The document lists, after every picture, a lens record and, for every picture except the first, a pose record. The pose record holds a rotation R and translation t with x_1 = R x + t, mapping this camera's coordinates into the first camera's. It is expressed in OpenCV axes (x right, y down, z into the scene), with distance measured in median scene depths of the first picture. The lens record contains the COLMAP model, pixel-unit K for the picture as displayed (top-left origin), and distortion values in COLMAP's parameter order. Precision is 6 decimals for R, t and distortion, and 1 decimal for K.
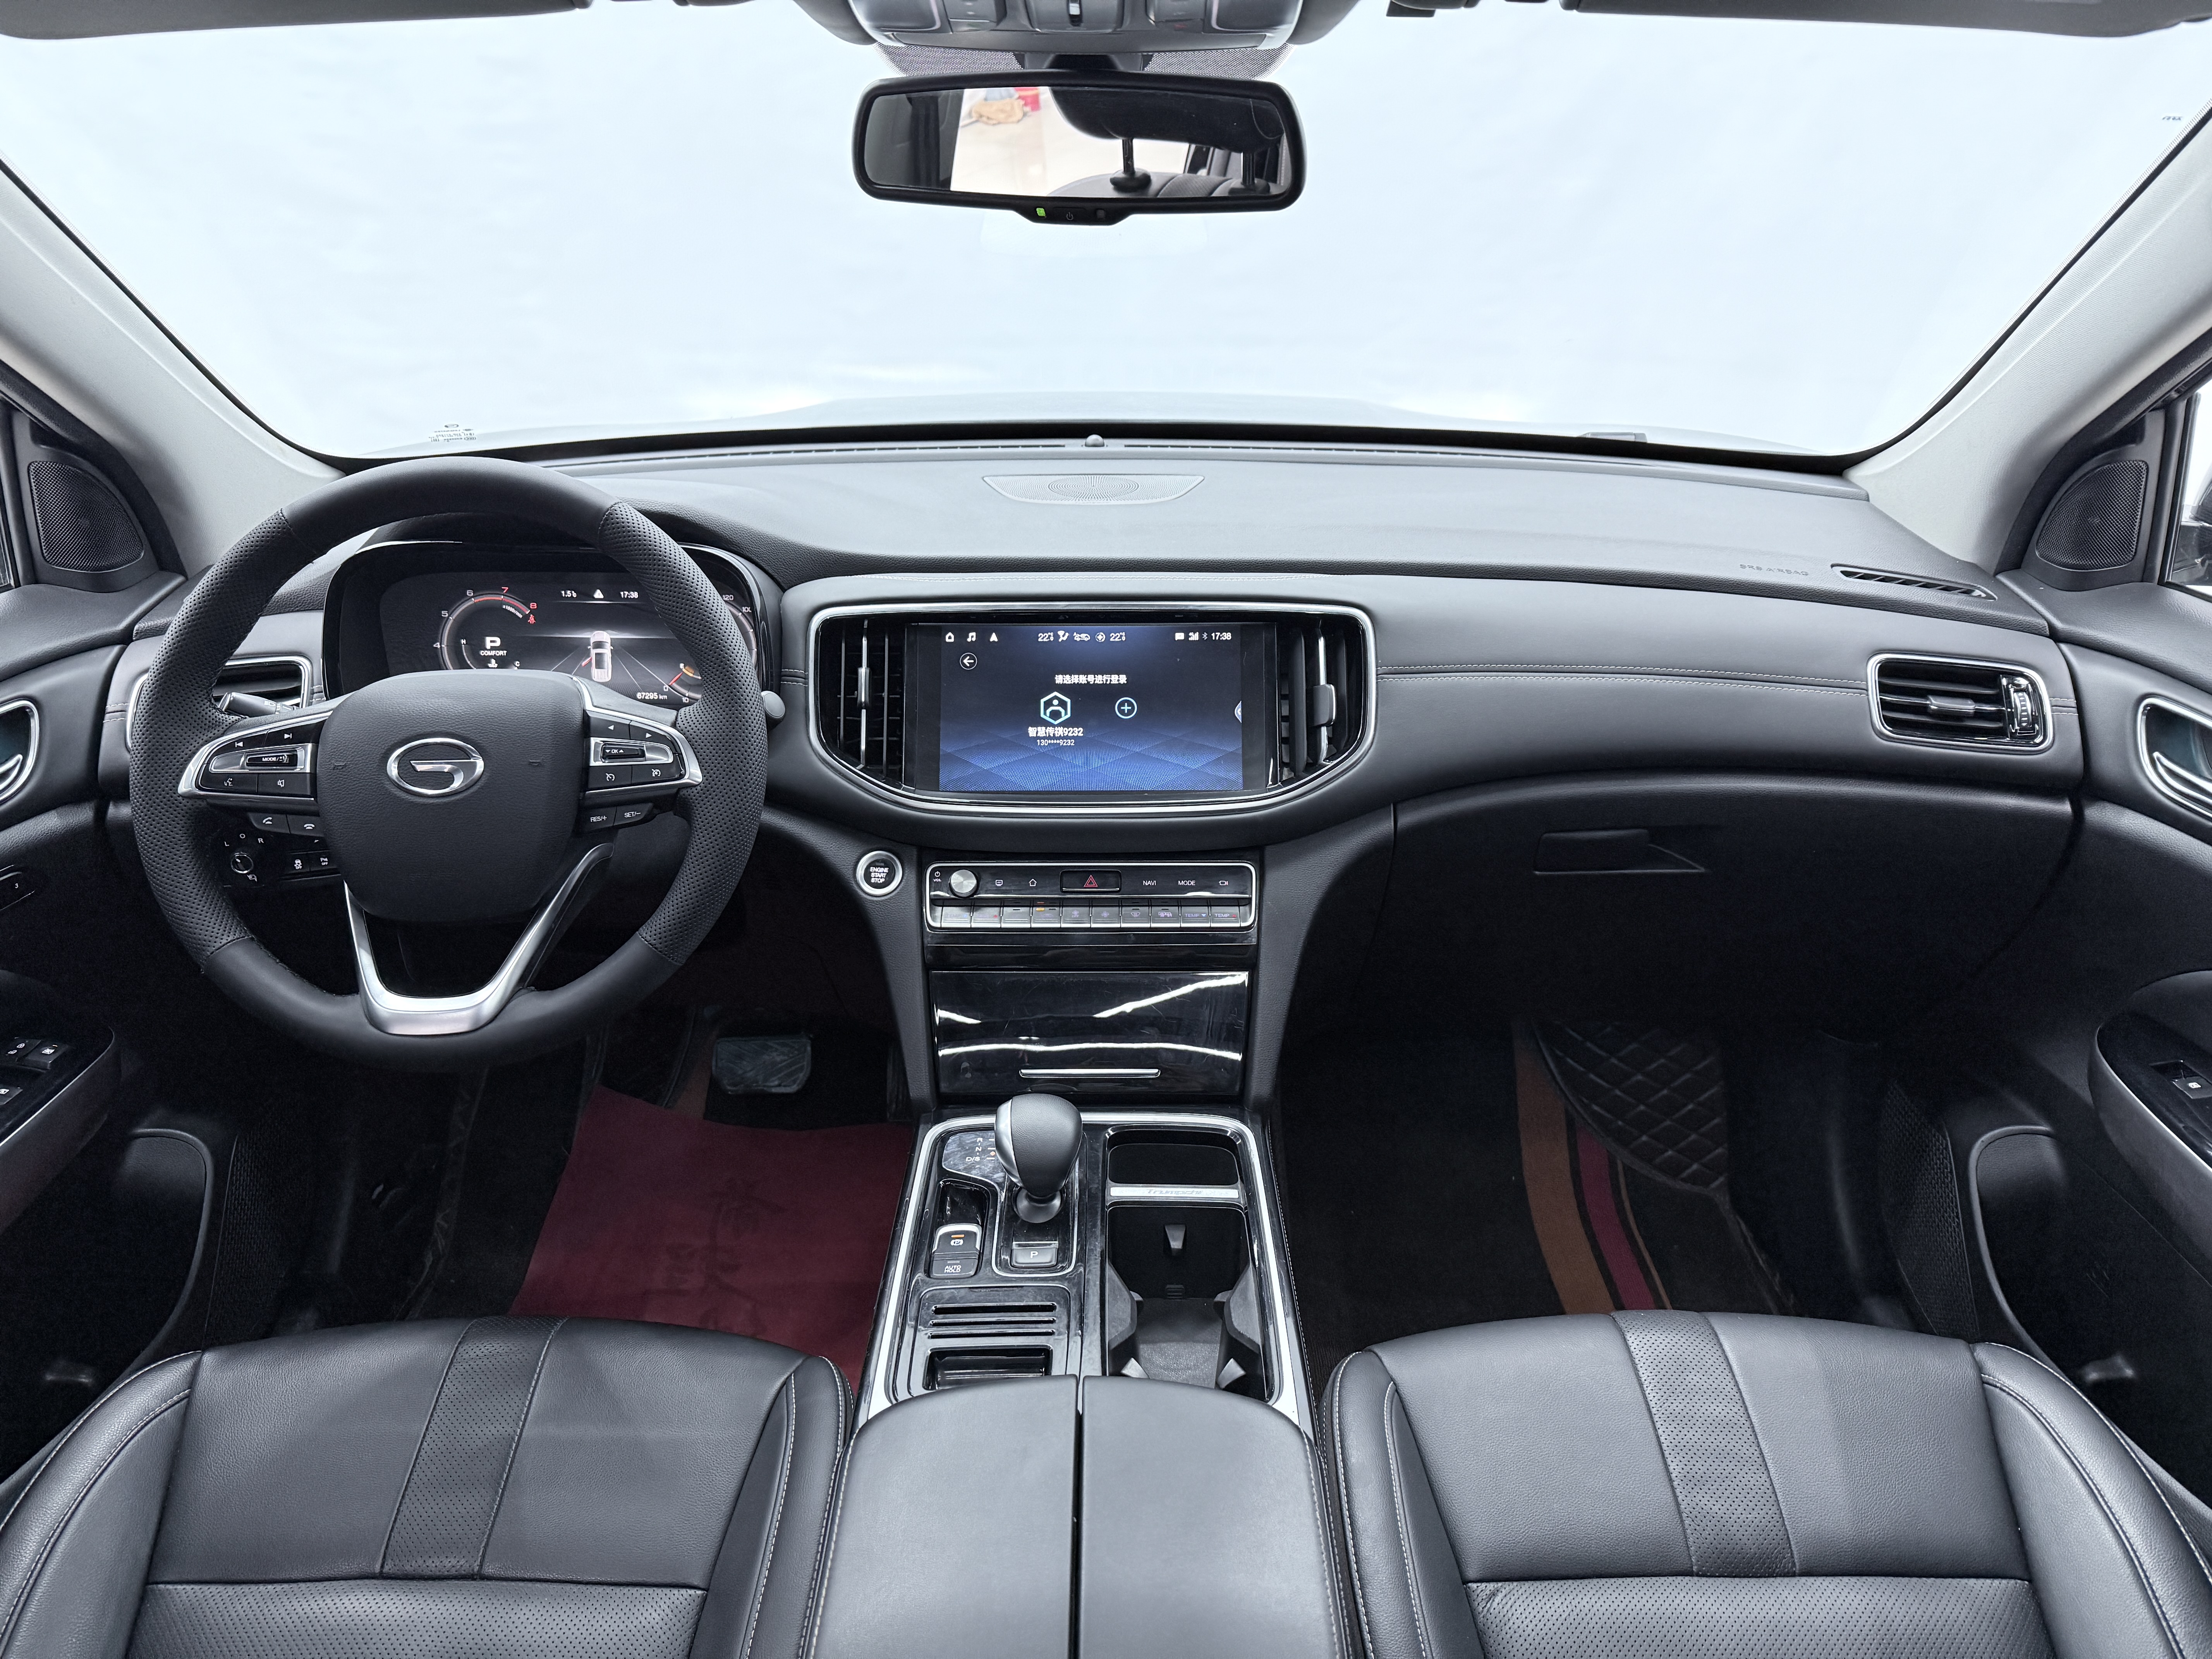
lens RADIAL K [[1546.6, 0, 1121.5], [0, 1546.6, 829.5], [0, 0, 1]] dist [0.048498, -0.065743]
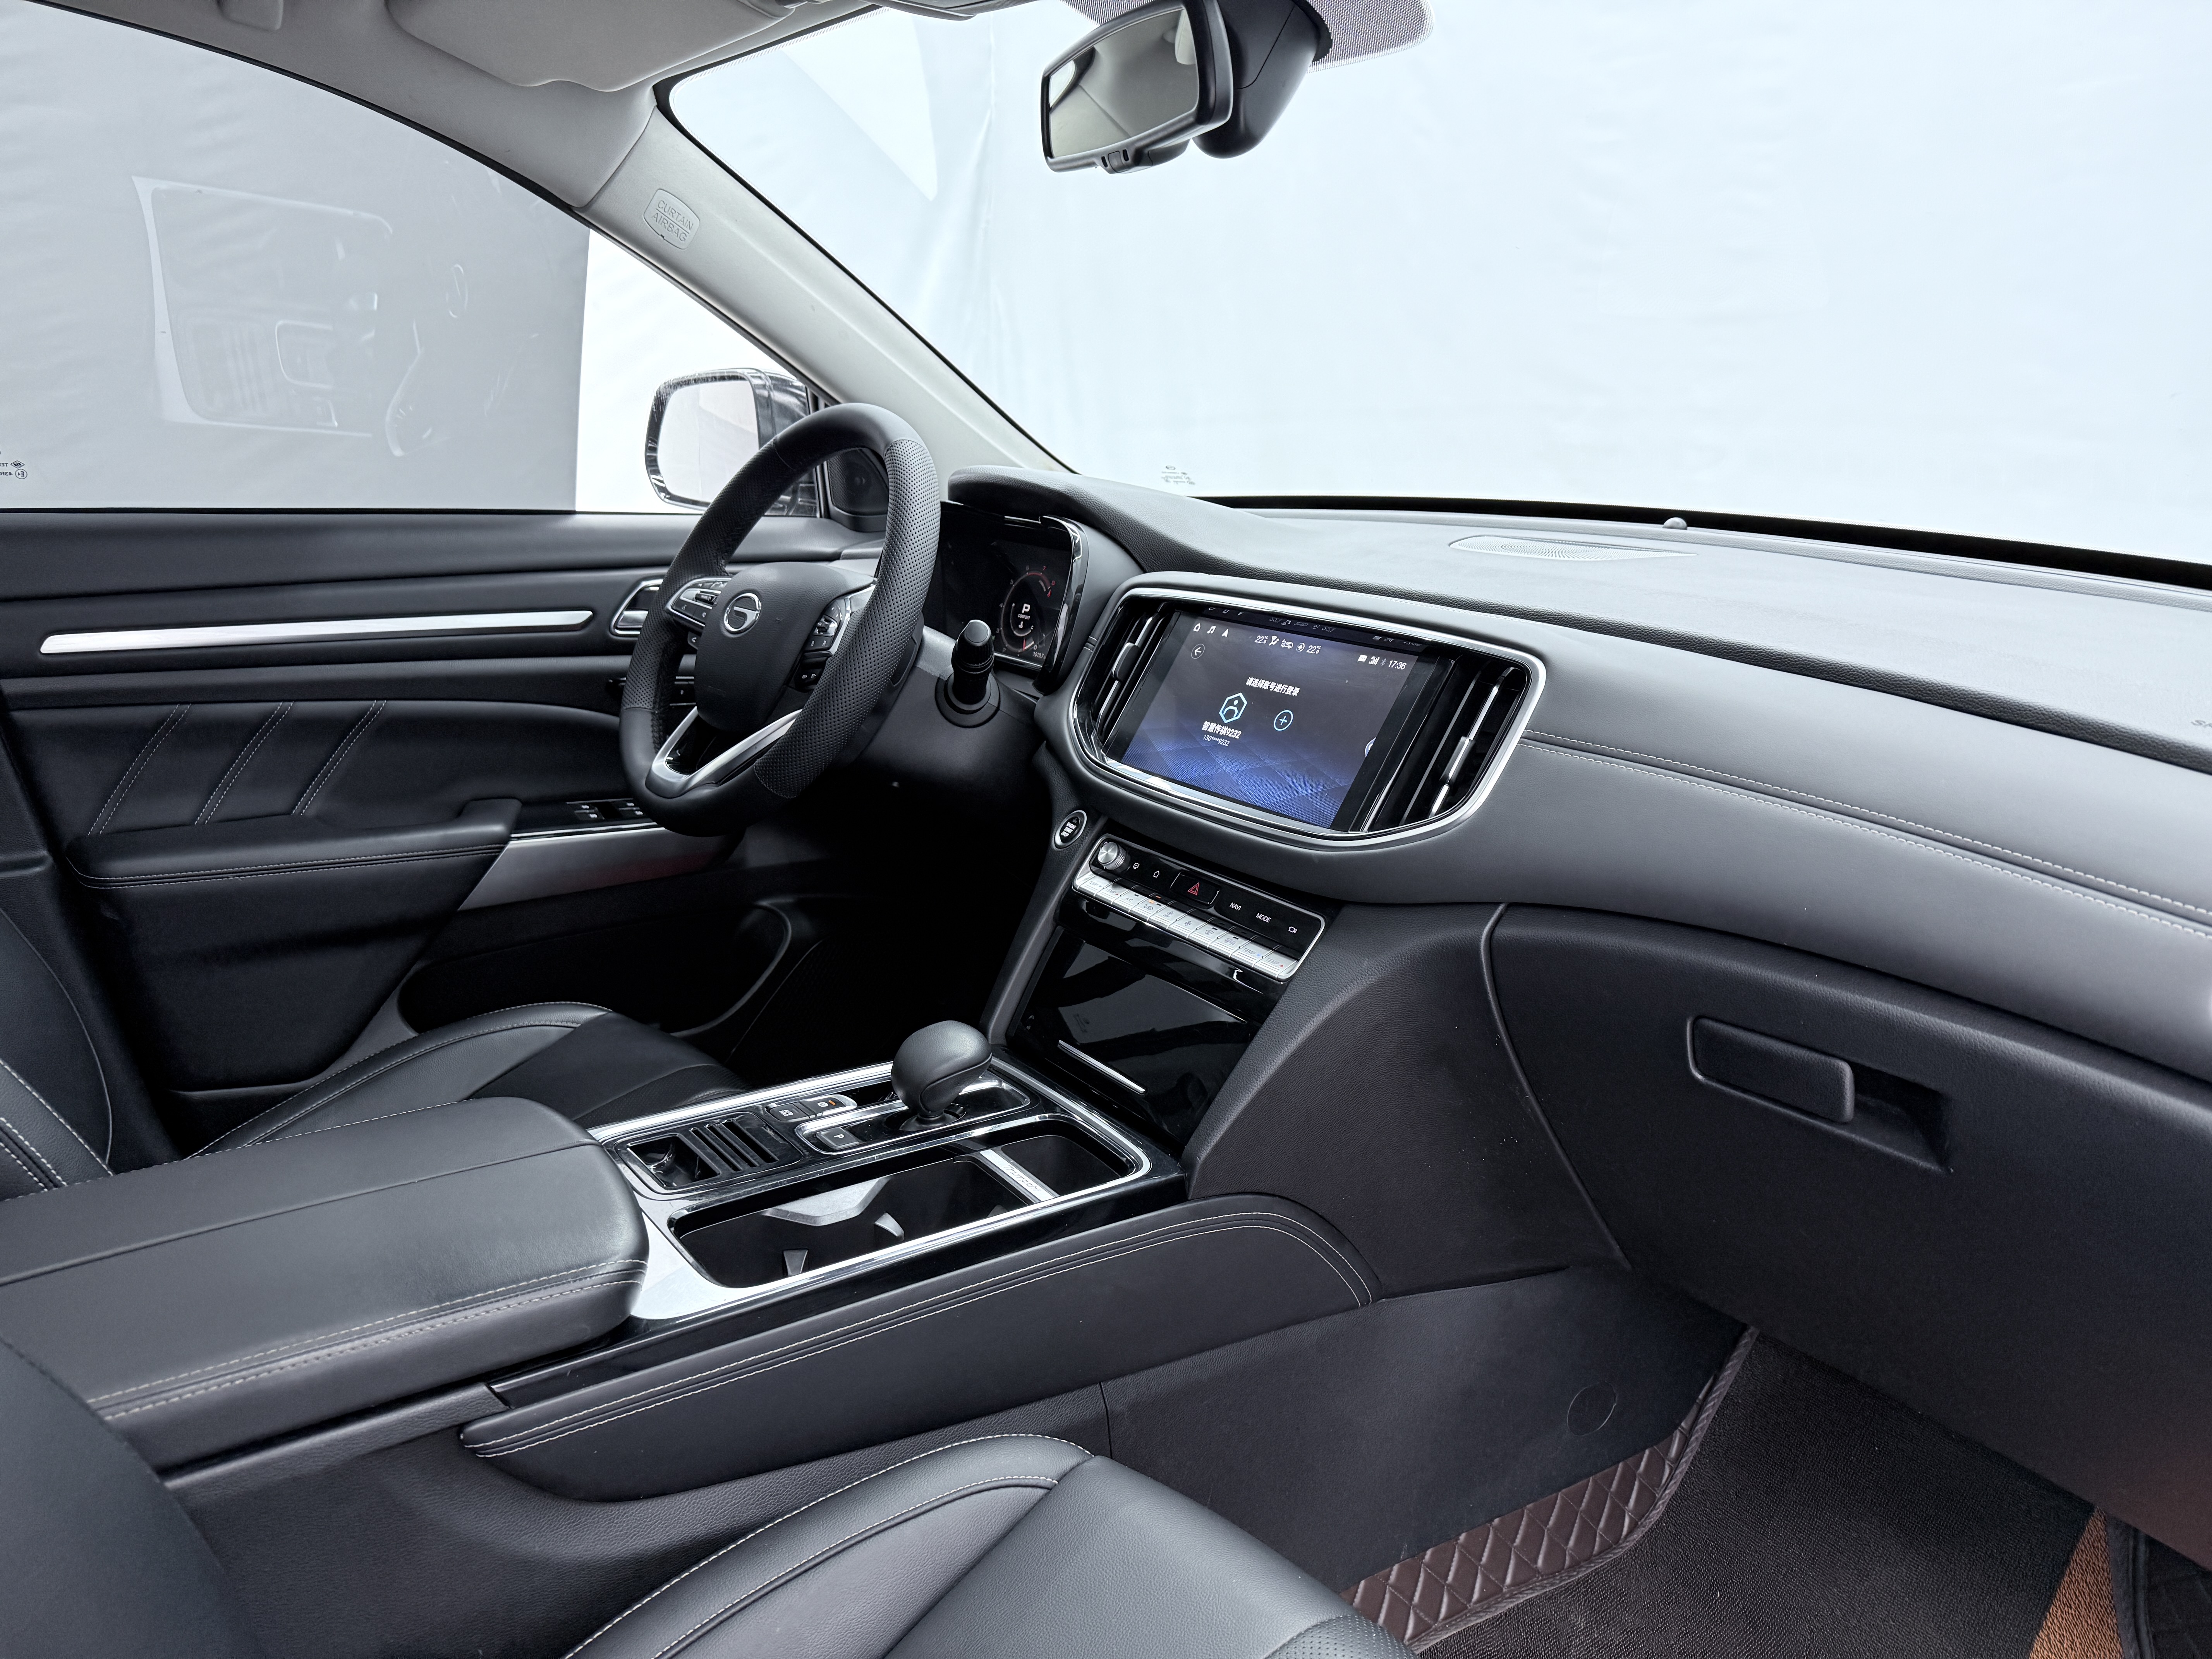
lens RADIAL K [[1546.6, 0, 1103.2], [0, 1546.6, 832.4], [0, 0, 1]] dist [0.048498, -0.065743]
pose [[0.585297, 0.227479, -0.778255, 0.668598], [-0.349720, 0.936792, 0.010807, 0.011247], [0.731521, 0.265846, 0.627856, 0.358879]]
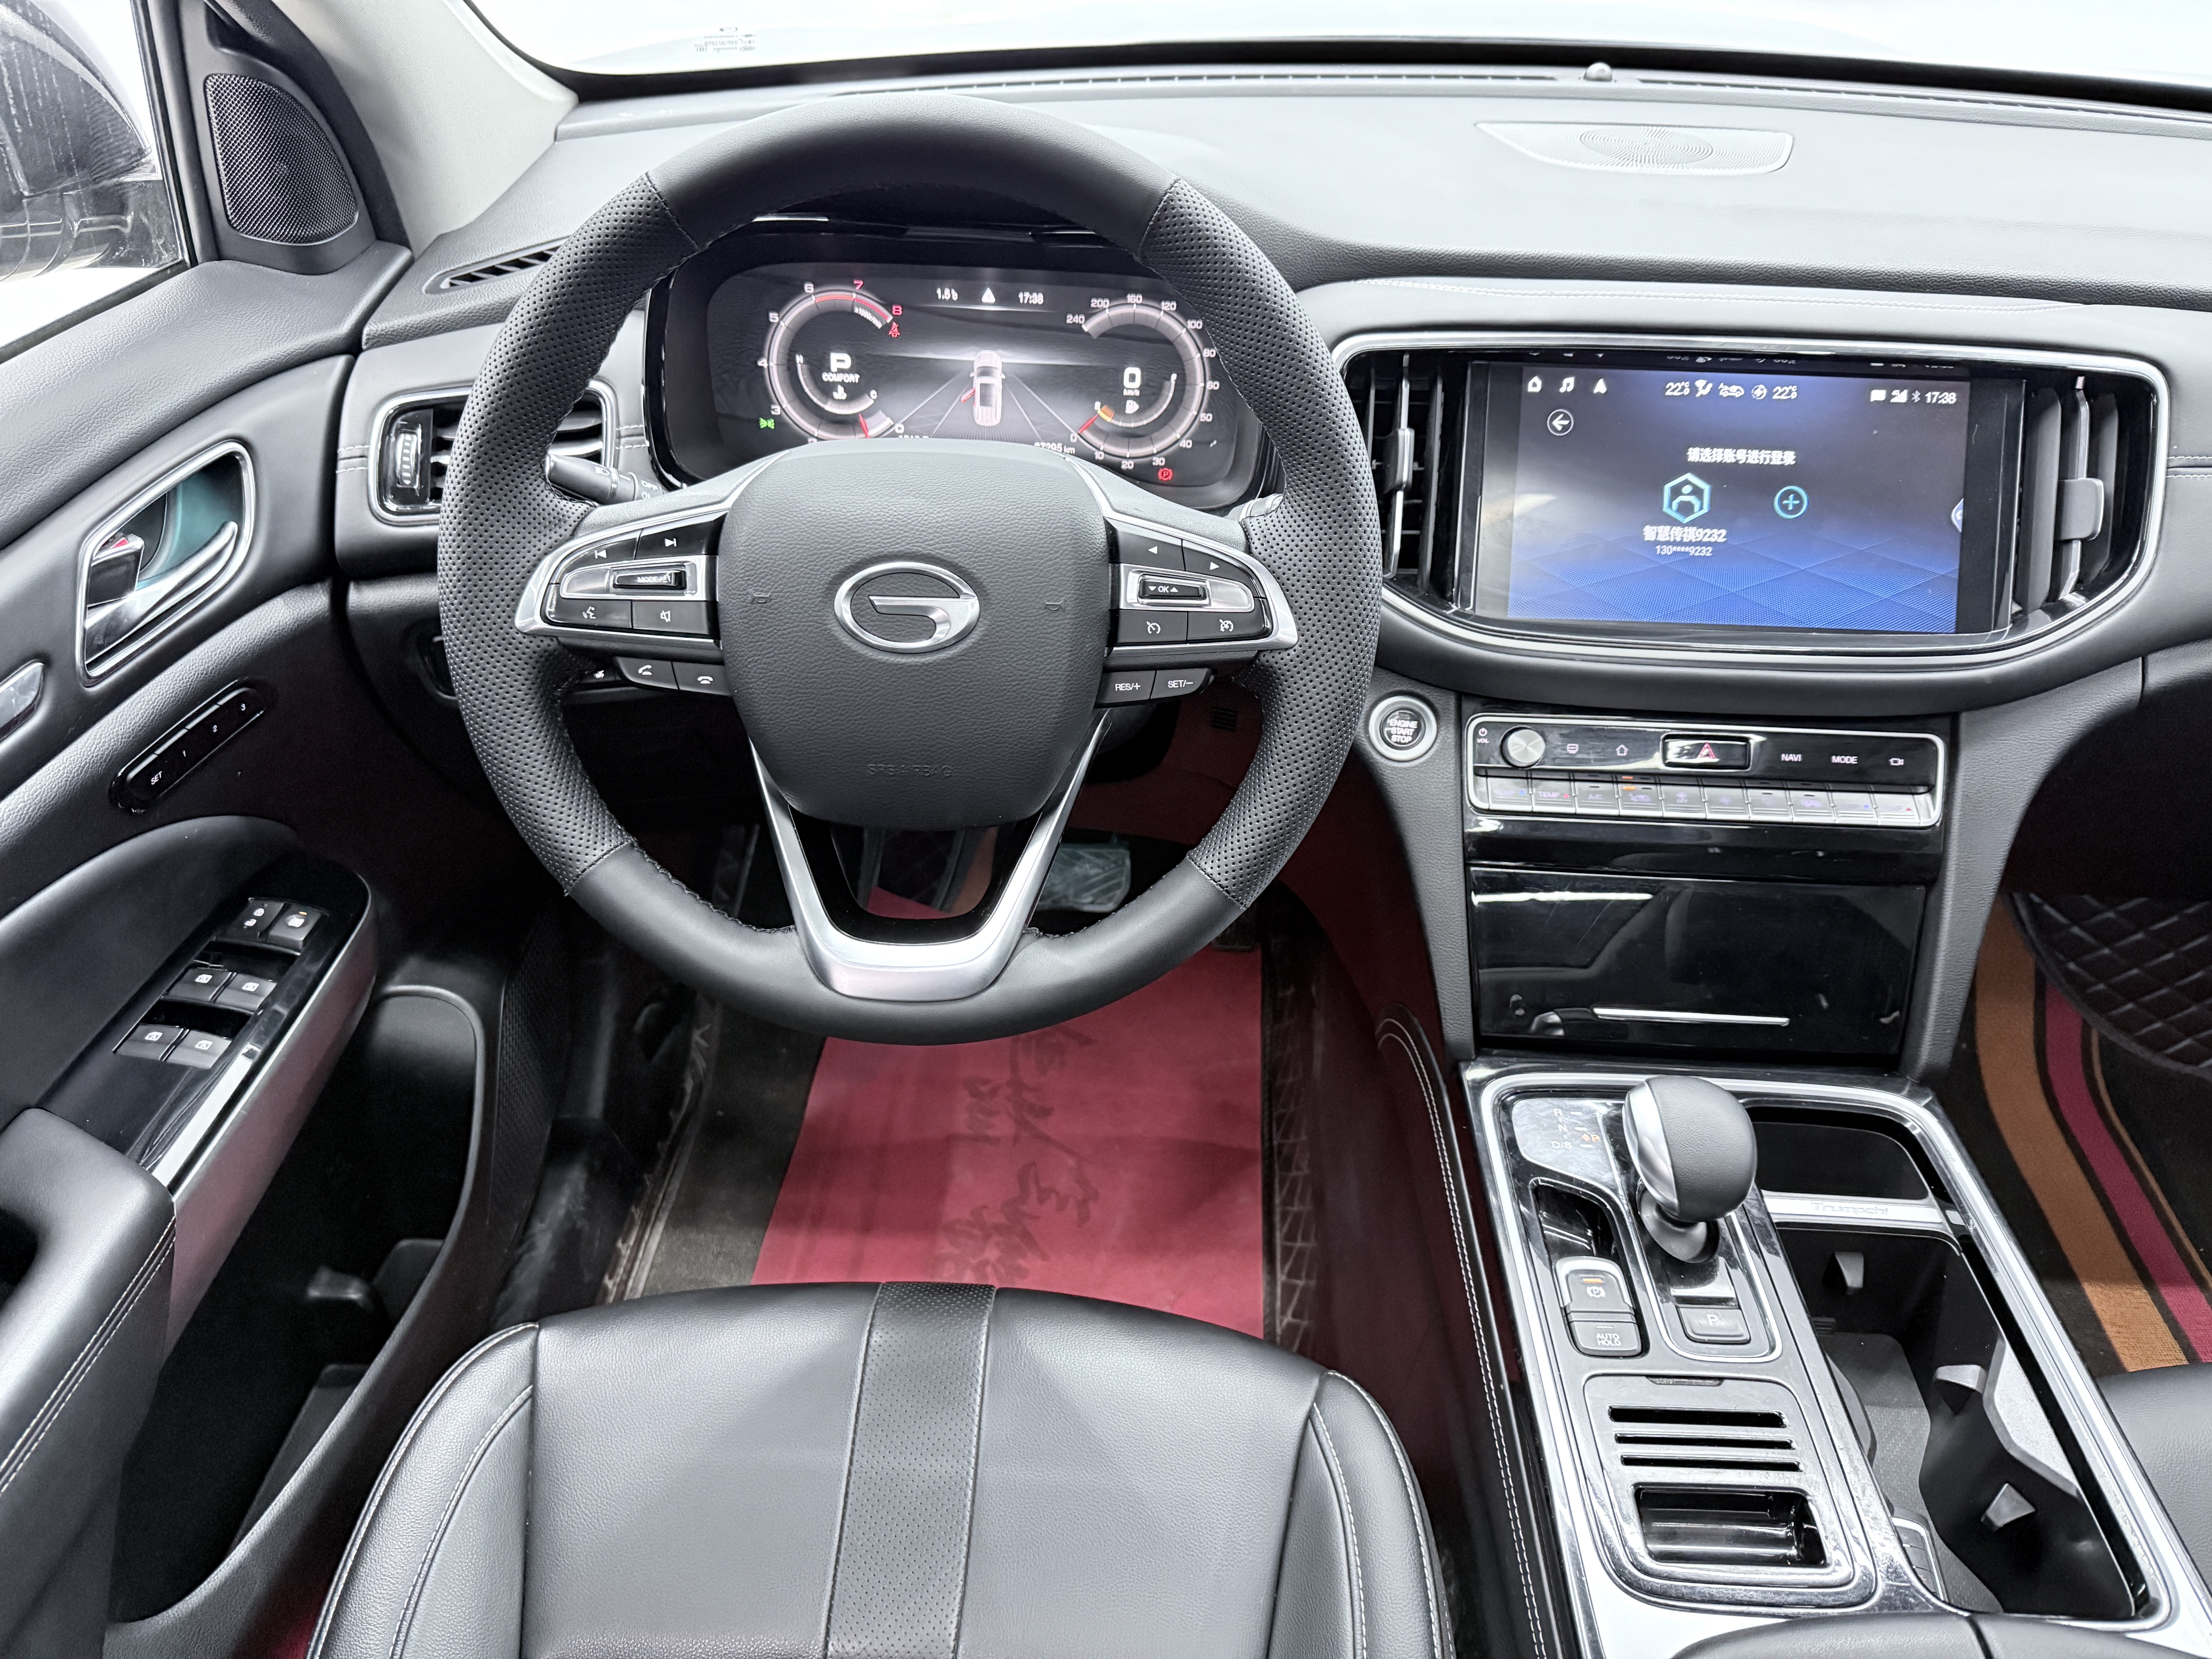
lens RADIAL K [[1546.6, 0, 1106.3], [0, 1546.6, 827.7], [0, 0, 1]] dist [0.048498, -0.065743]
pose [[0.998510, 0.044770, -0.031187, -0.269376], [-0.037089, 0.976163, 0.213848, -0.074034], [0.040018, -0.212372, 0.976369, 0.283809]]
